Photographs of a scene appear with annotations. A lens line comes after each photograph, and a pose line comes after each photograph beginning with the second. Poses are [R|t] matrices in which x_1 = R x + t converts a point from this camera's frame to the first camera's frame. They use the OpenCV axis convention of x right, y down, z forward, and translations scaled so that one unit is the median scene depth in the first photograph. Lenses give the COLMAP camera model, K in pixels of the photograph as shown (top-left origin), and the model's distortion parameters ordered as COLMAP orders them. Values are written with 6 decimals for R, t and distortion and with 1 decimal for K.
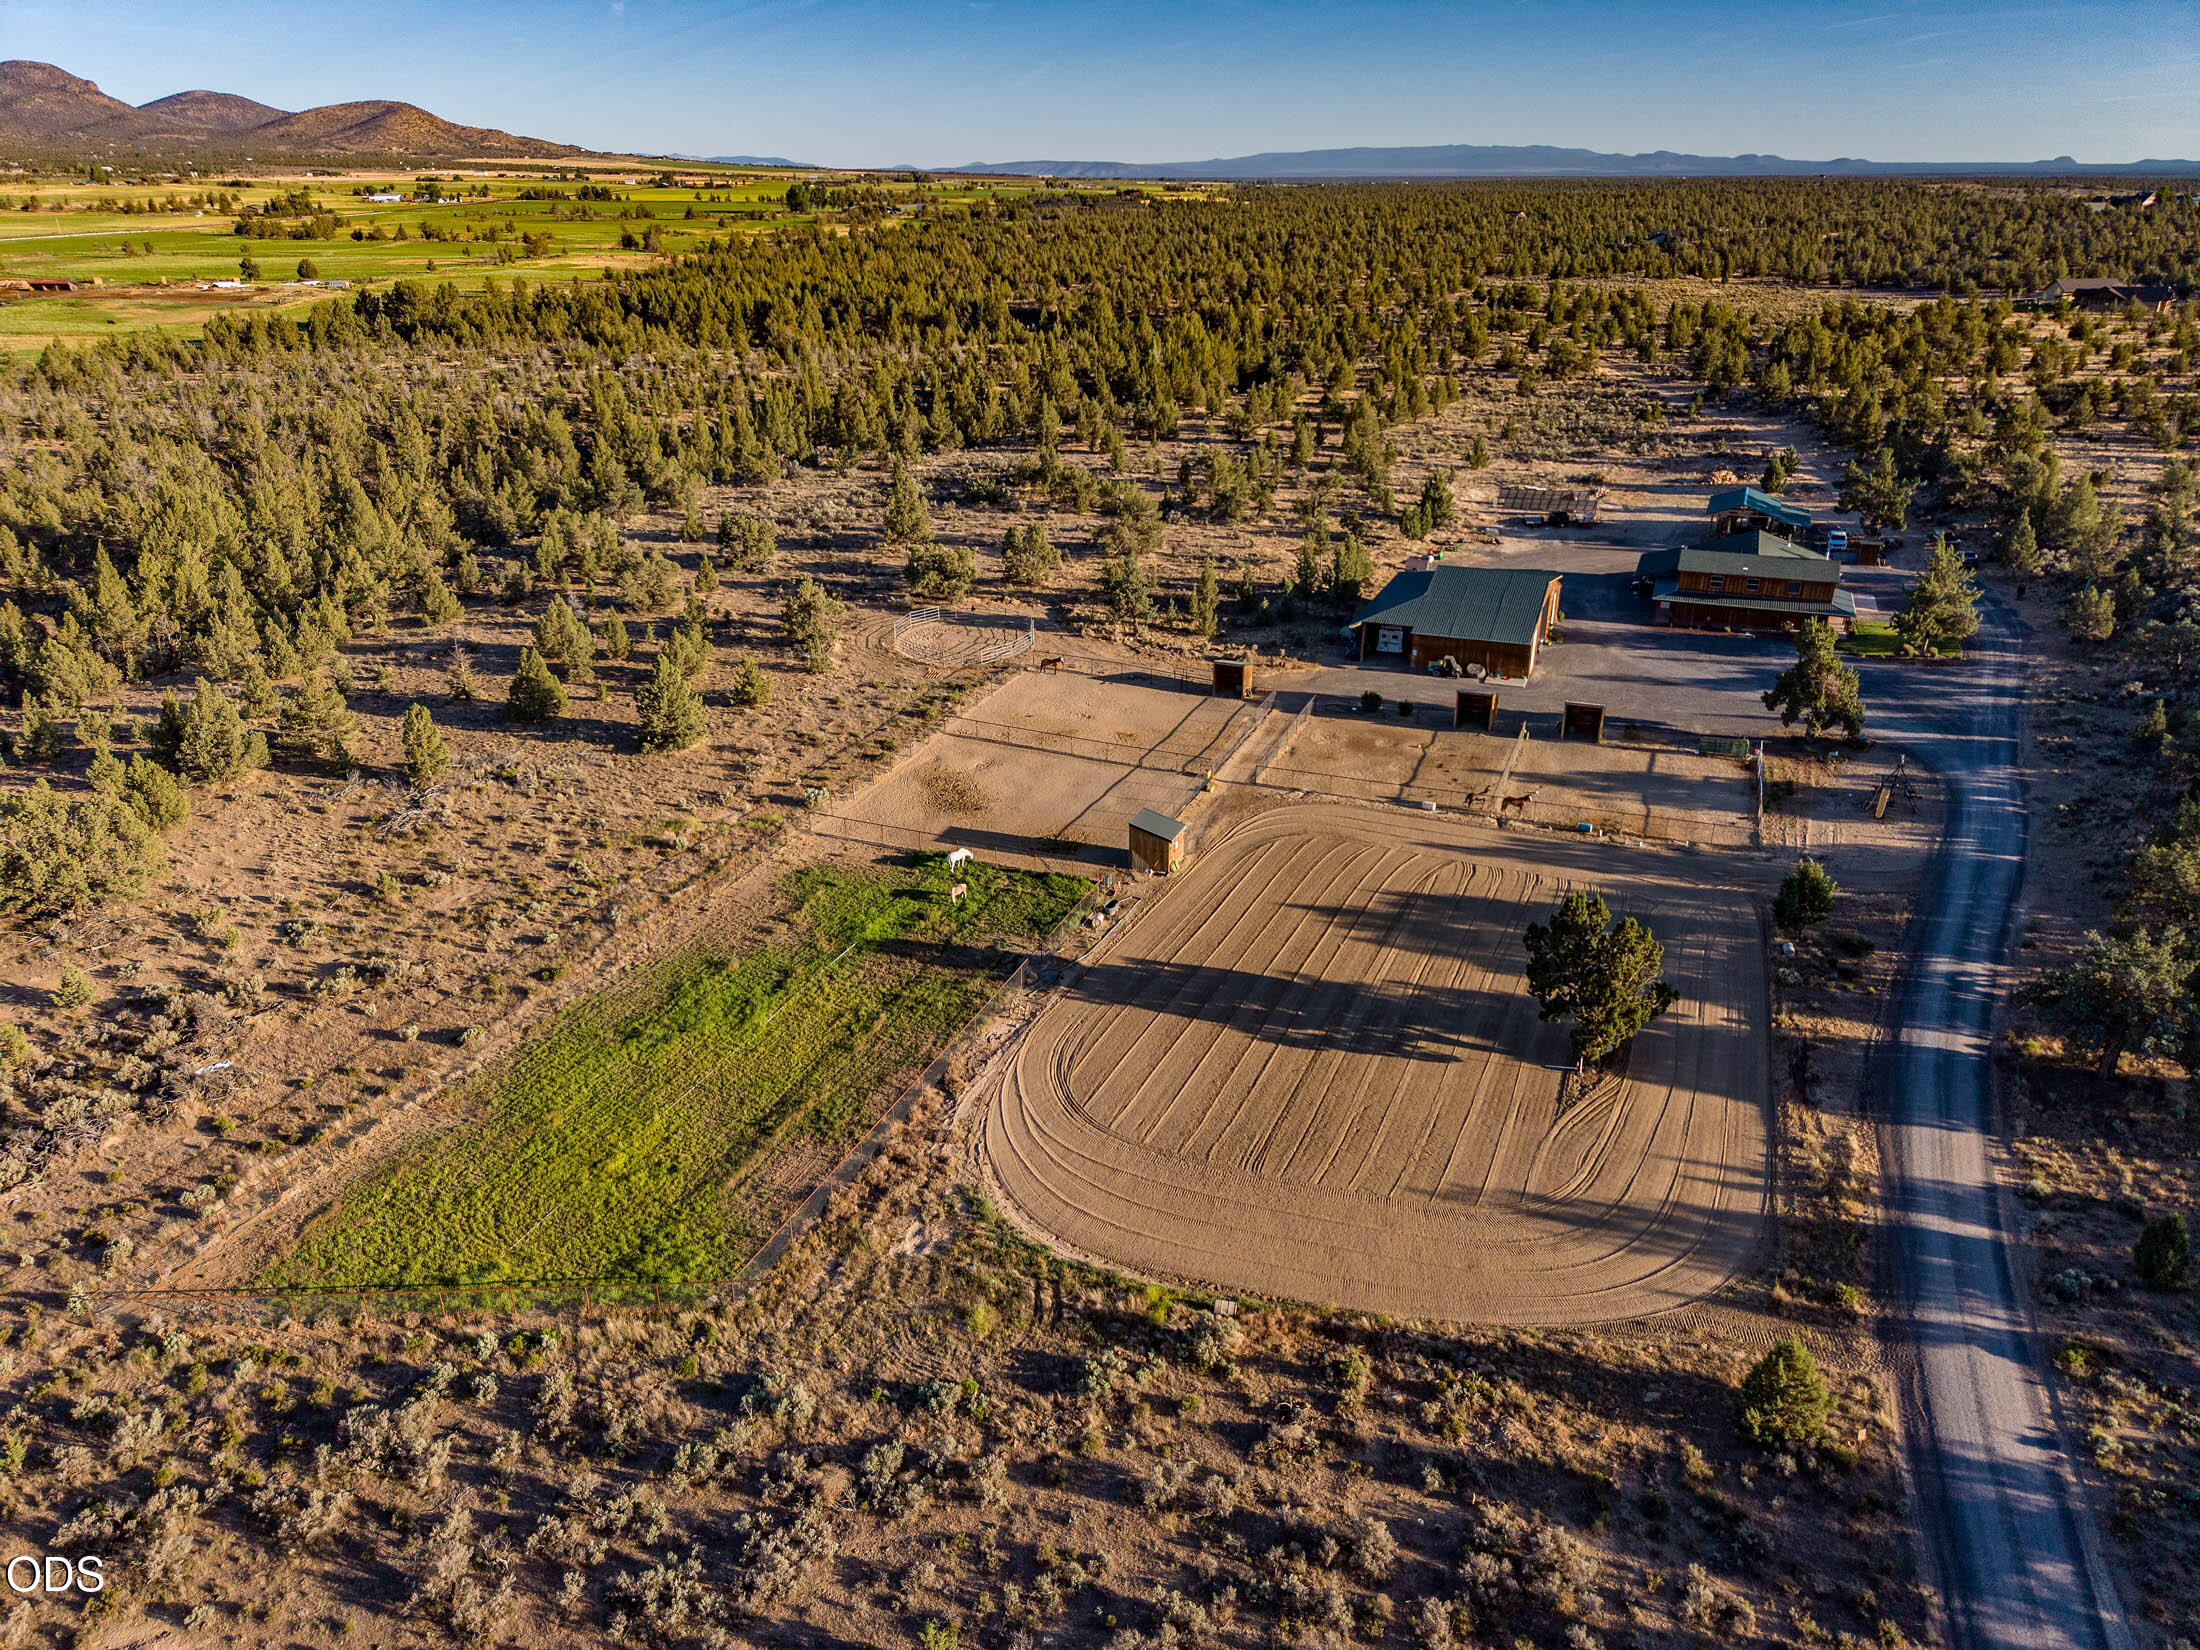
lens RADIAL K [[1474.3, 0, 1106.6], [0, 1474.3, 831.2], [0, 0, 1]] dist [0.016600, -0.012133]
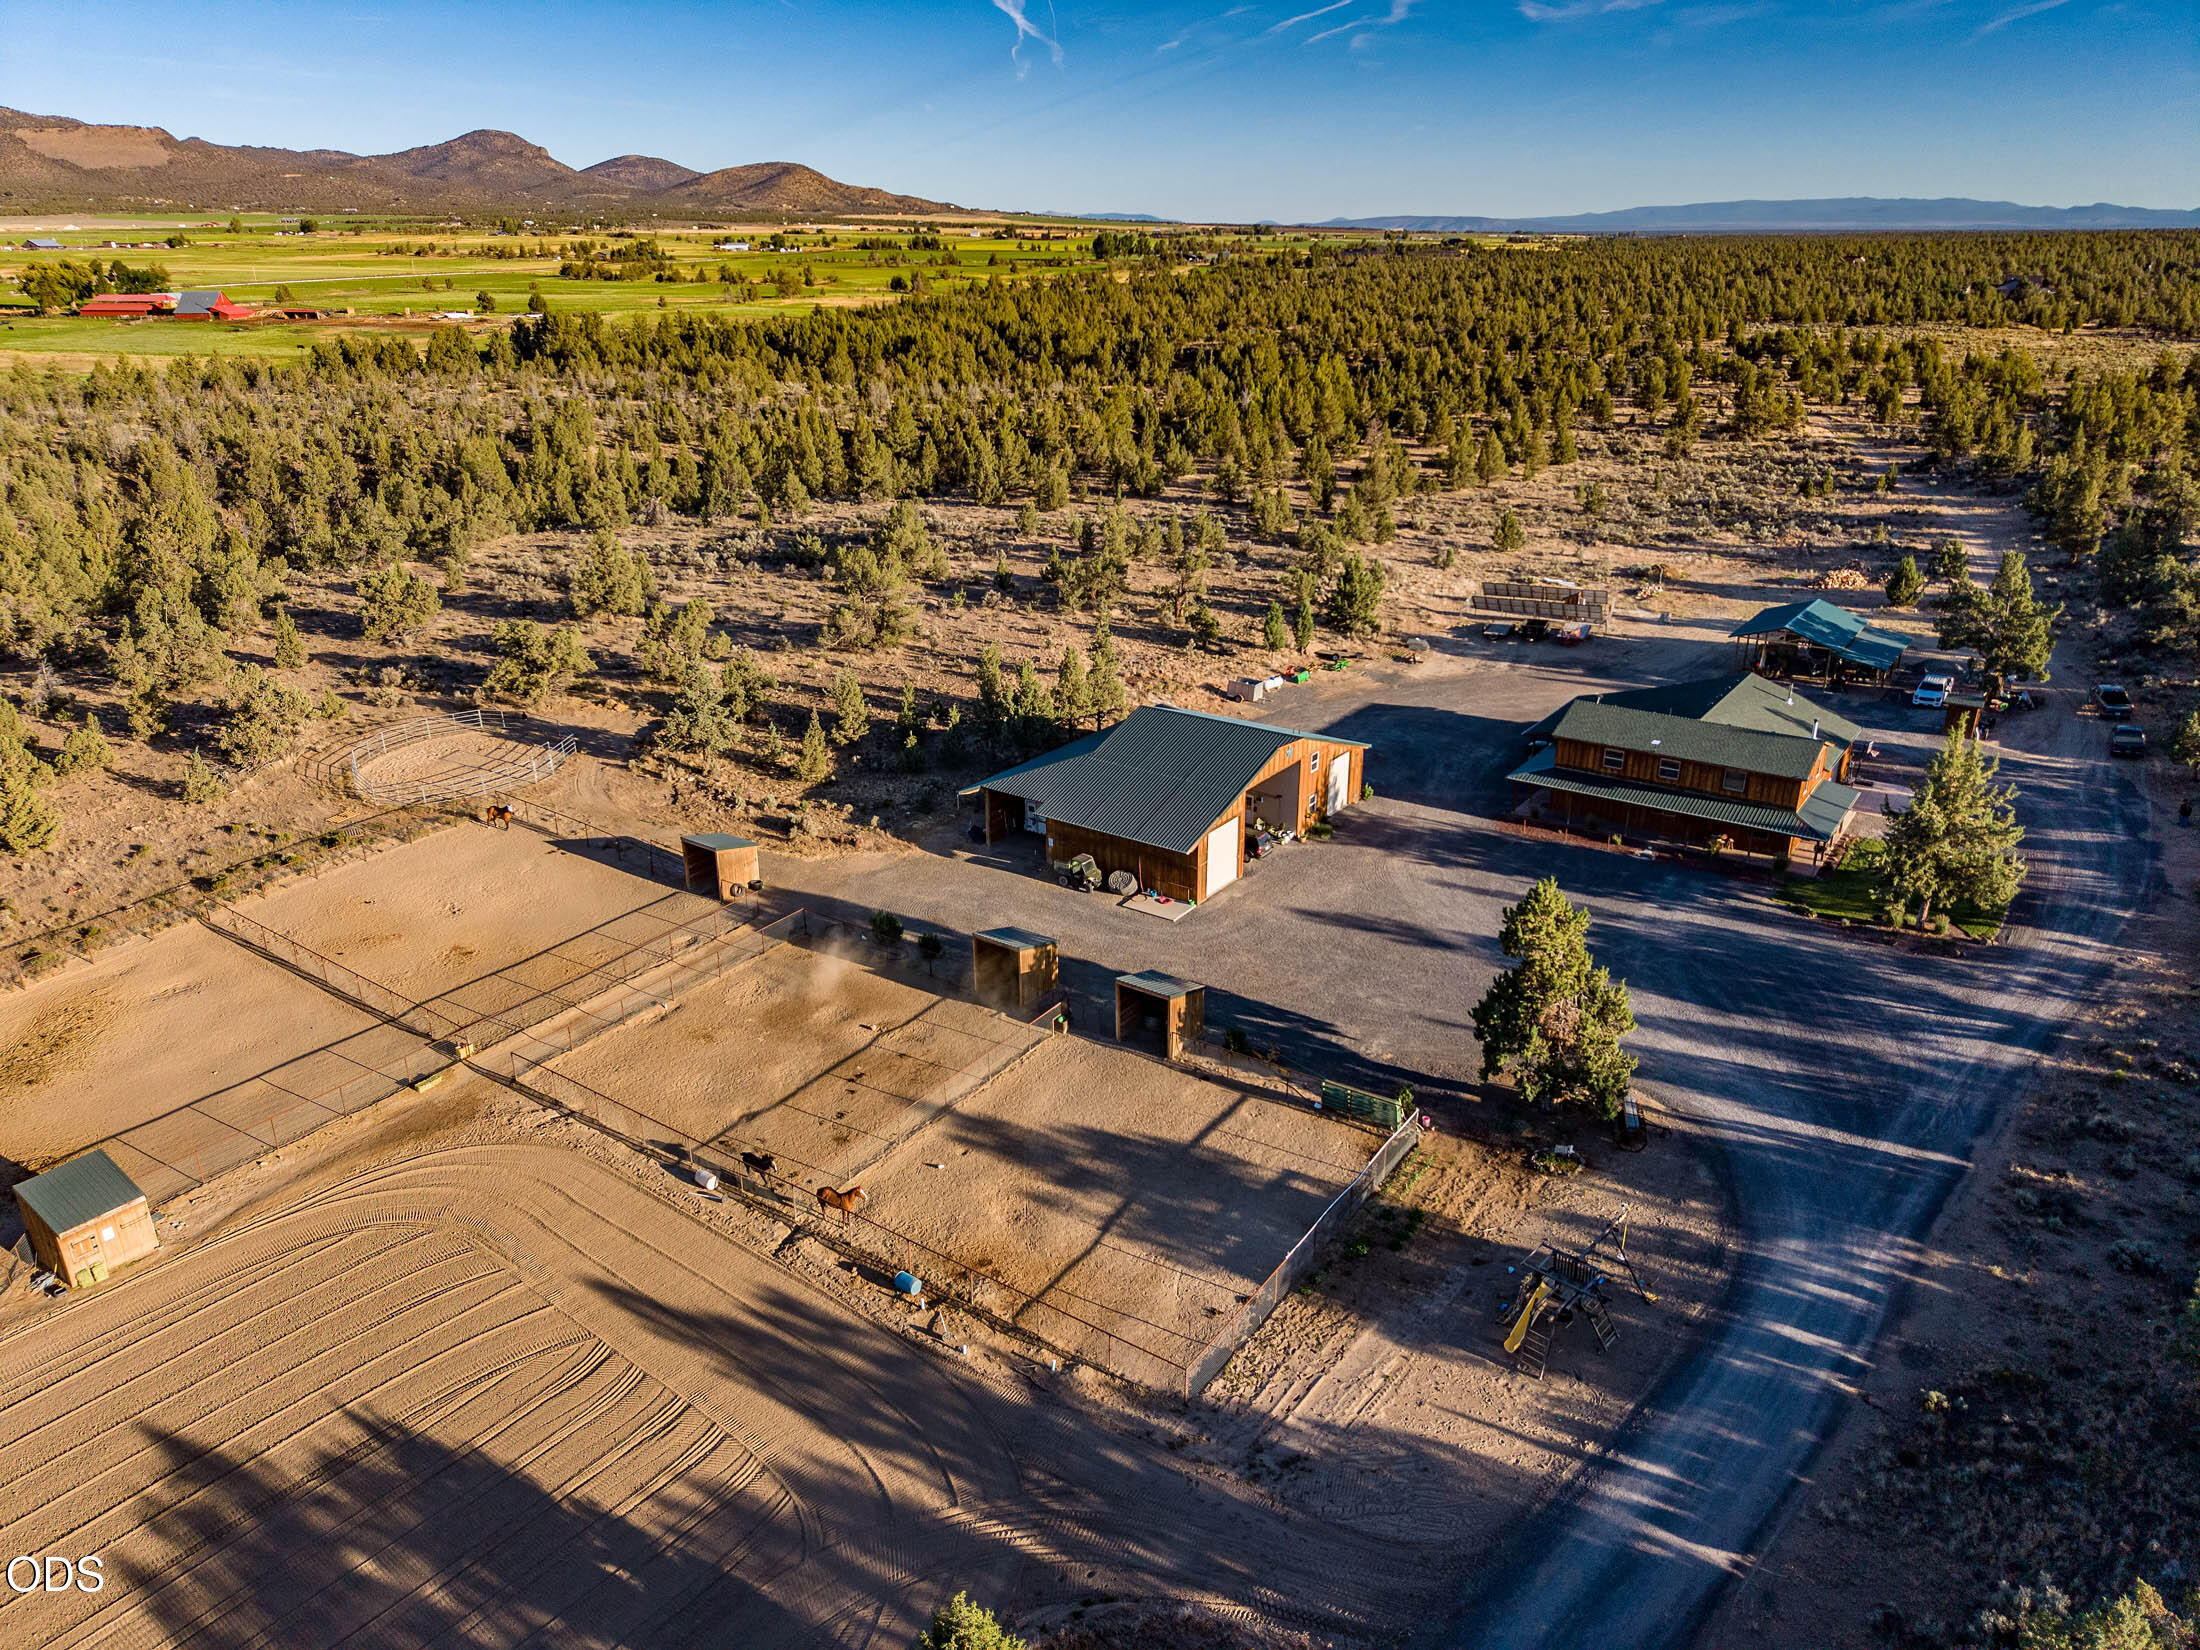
lens RADIAL K [[1473.8, 0, 1101.5], [0, 1473.8, 827.2], [0, 0, 1]] dist [0.031506, -0.028999]
pose [[0.974136, 0.083868, -0.209821, 0.449807], [-0.091115, 0.995524, -0.025094, -0.140926], [0.206777, 0.043563, 0.977418, 0.476990]]
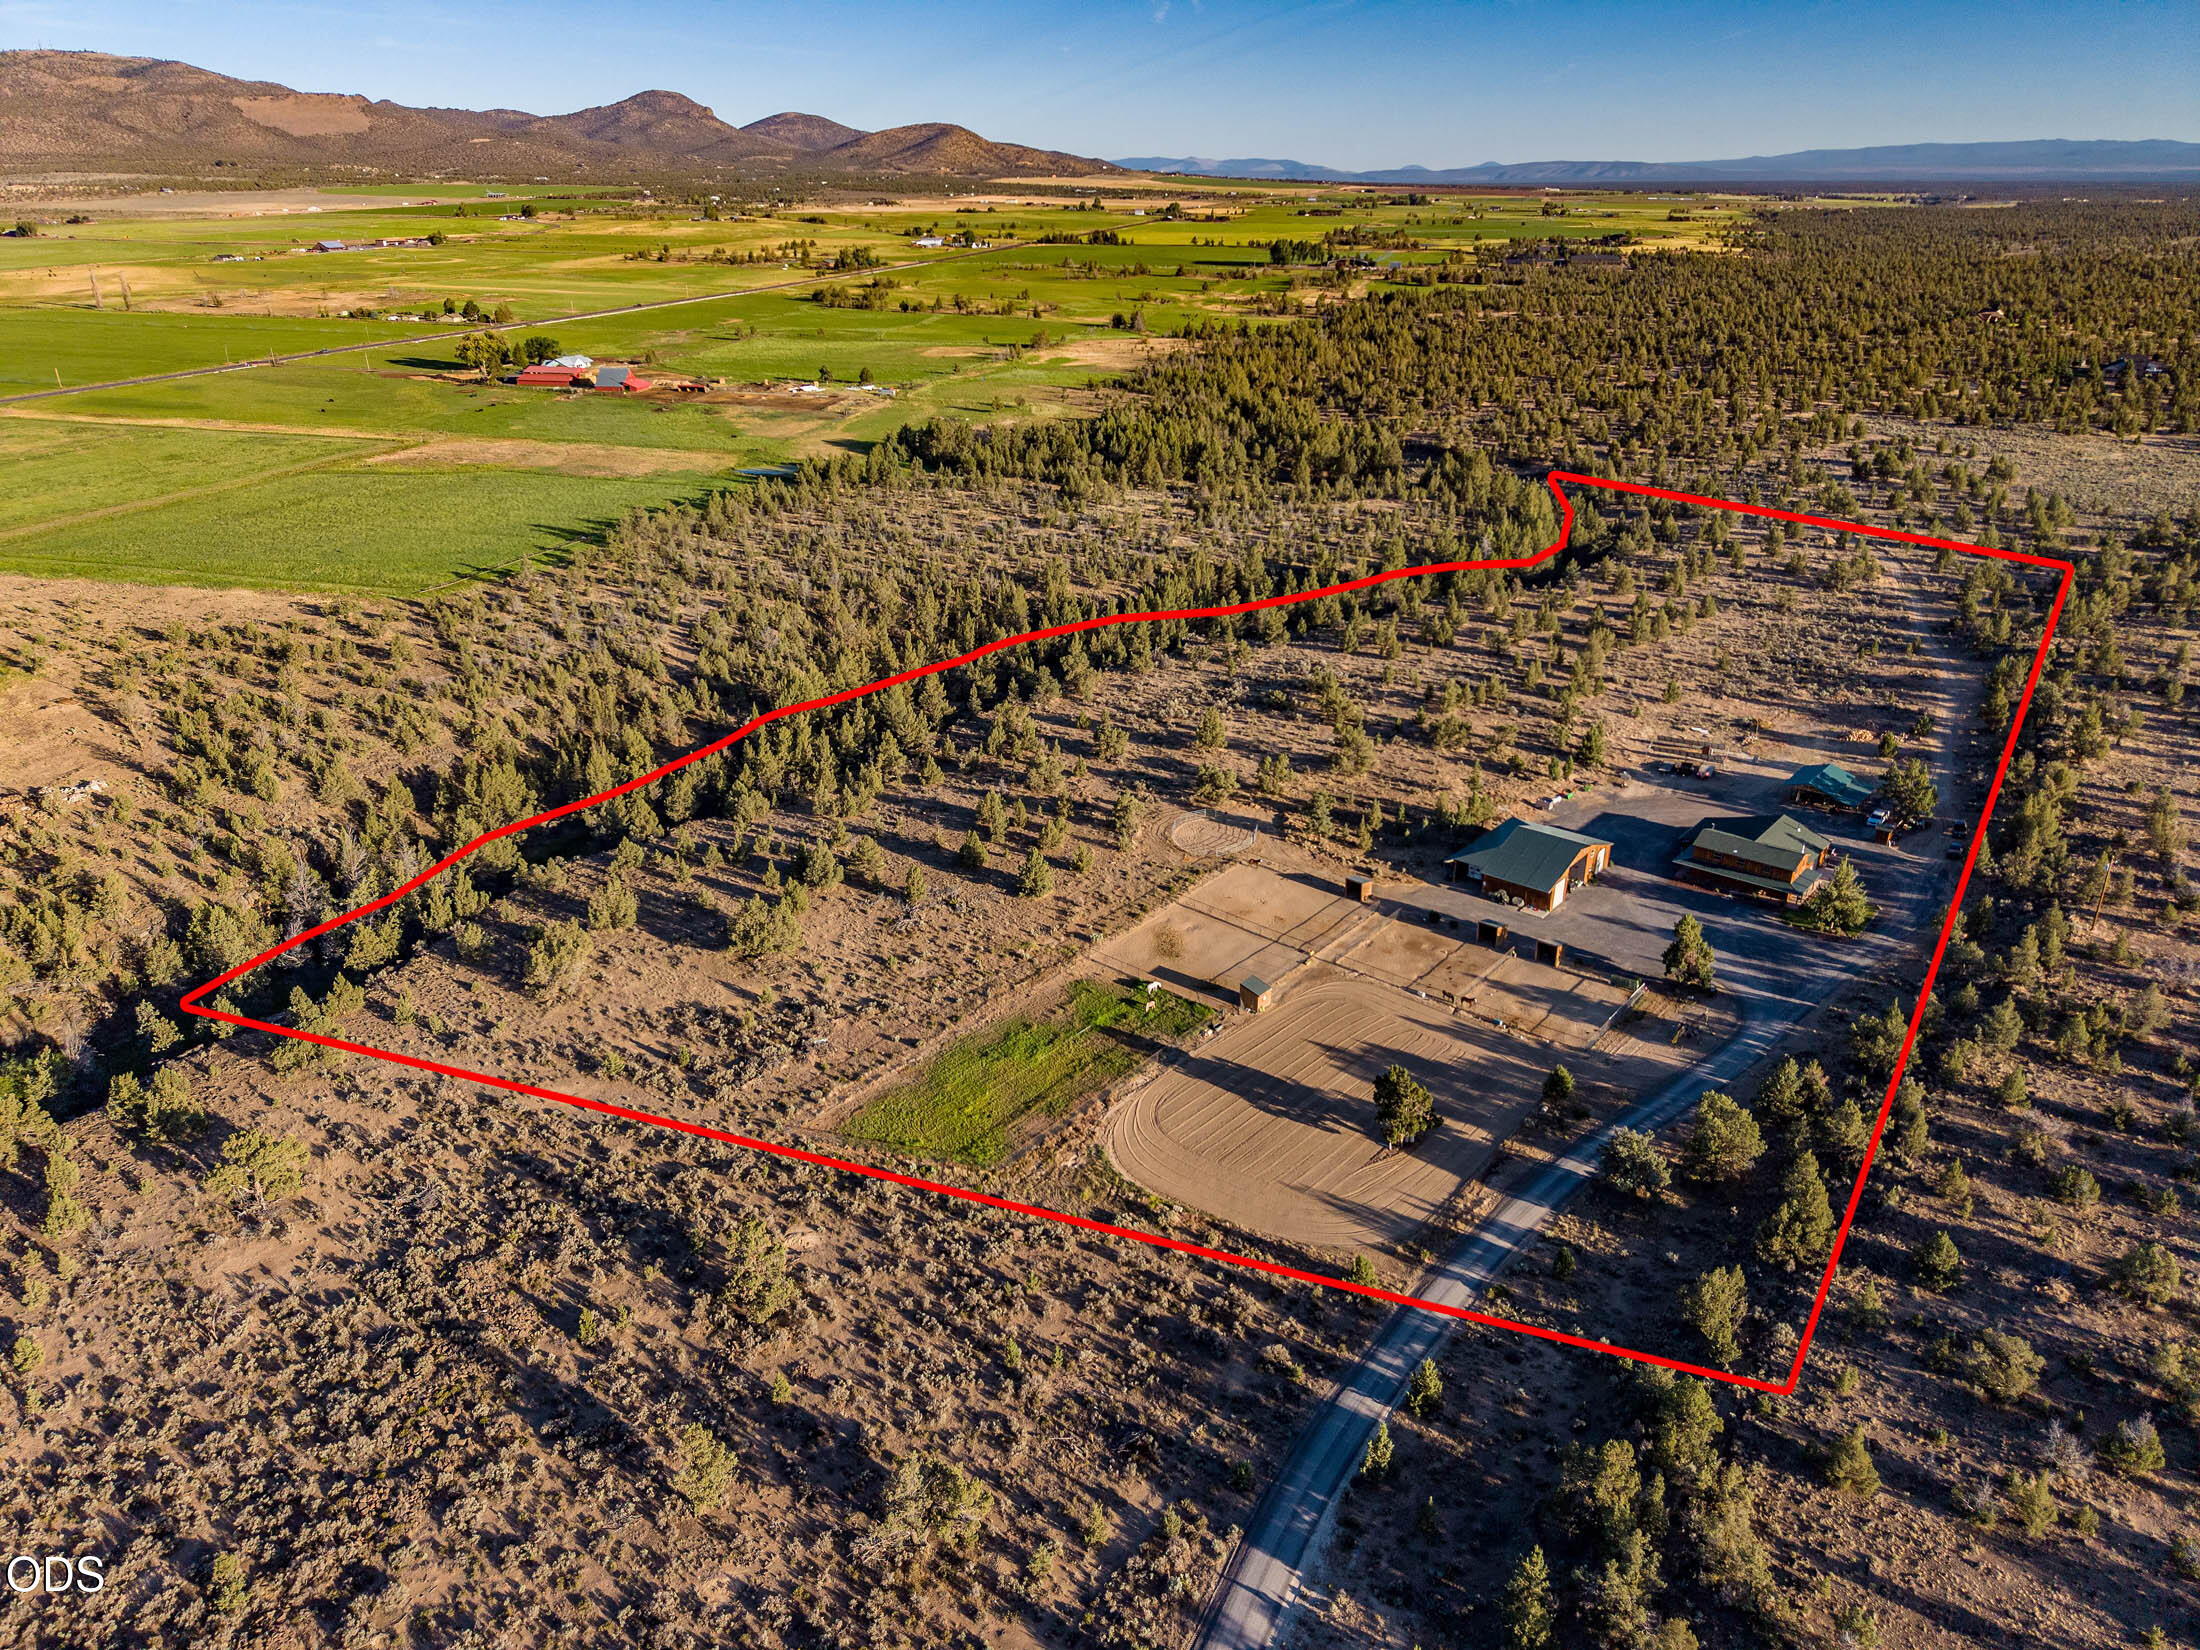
lens RADIAL K [[1473.8, 0, 1101.5], [0, 1473.8, 827.2], [0, 0, 1]] dist [0.031506, -0.028999]
pose [[0.950987, 0.122616, -0.283881, 0.323437], [-0.123284, 0.992249, 0.015585, -0.192572], [0.283592, 0.020176, 0.958733, -0.809974]]
